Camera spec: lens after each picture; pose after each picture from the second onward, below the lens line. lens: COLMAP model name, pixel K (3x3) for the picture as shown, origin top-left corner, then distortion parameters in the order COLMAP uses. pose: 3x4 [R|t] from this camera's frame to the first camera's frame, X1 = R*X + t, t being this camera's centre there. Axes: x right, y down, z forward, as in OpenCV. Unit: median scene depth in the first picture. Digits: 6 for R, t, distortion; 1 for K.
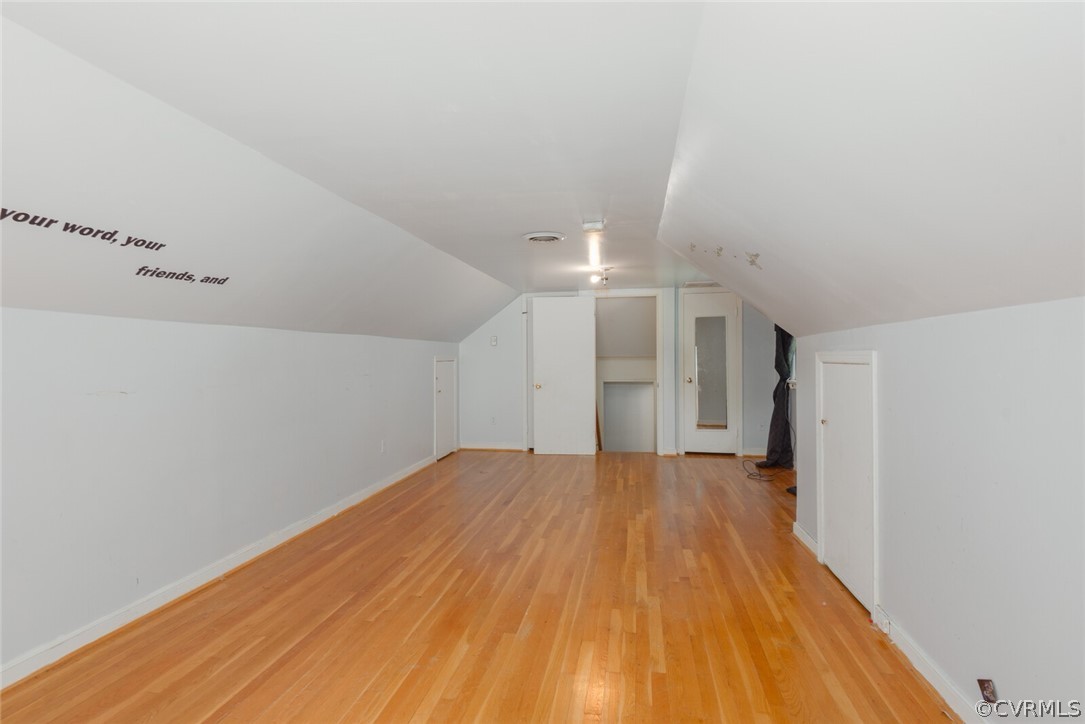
lens RADIAL K [[532.3, 0, 546.9], [0, 532.3, 355.9], [0, 0, 1]] dist [0.000331, -0.000307]
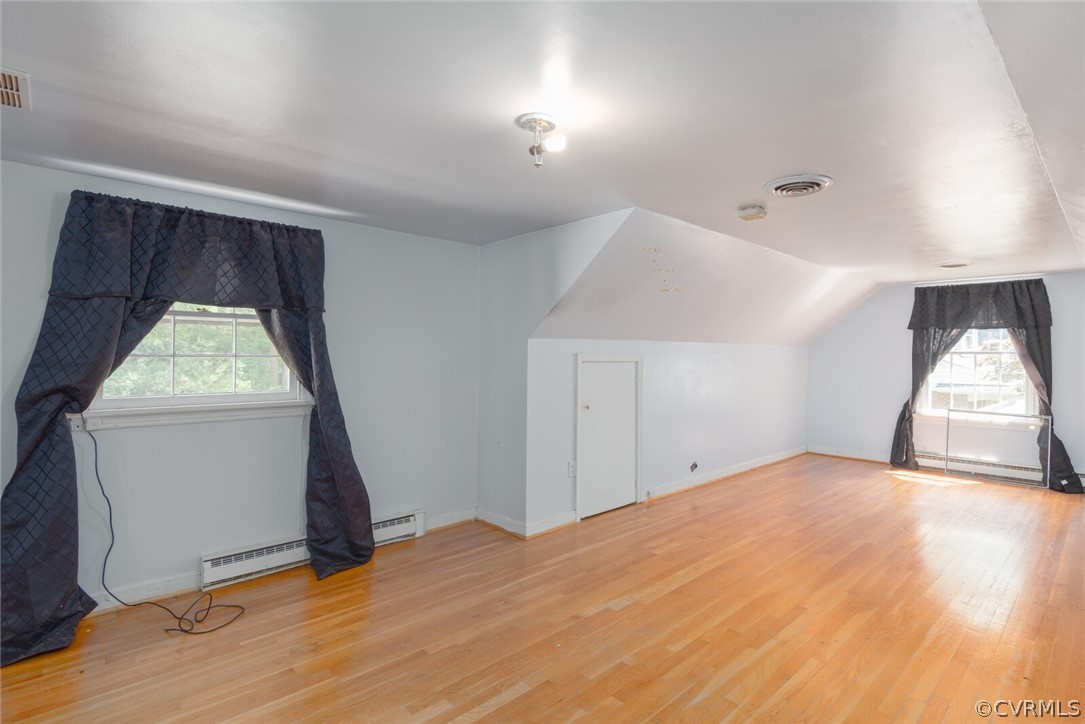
lens RADIAL K [[532.3, 0, 546.9], [0, 532.3, 355.9], [0, 0, 1]] dist [0.000331, -0.000307]
pose [[-0.787463, 0.001465, 0.616360, -0.190707], [0.000371, 0.999998, -0.001902, -0.001089], [-0.616362, -0.001270, -0.787462, 1.905053]]
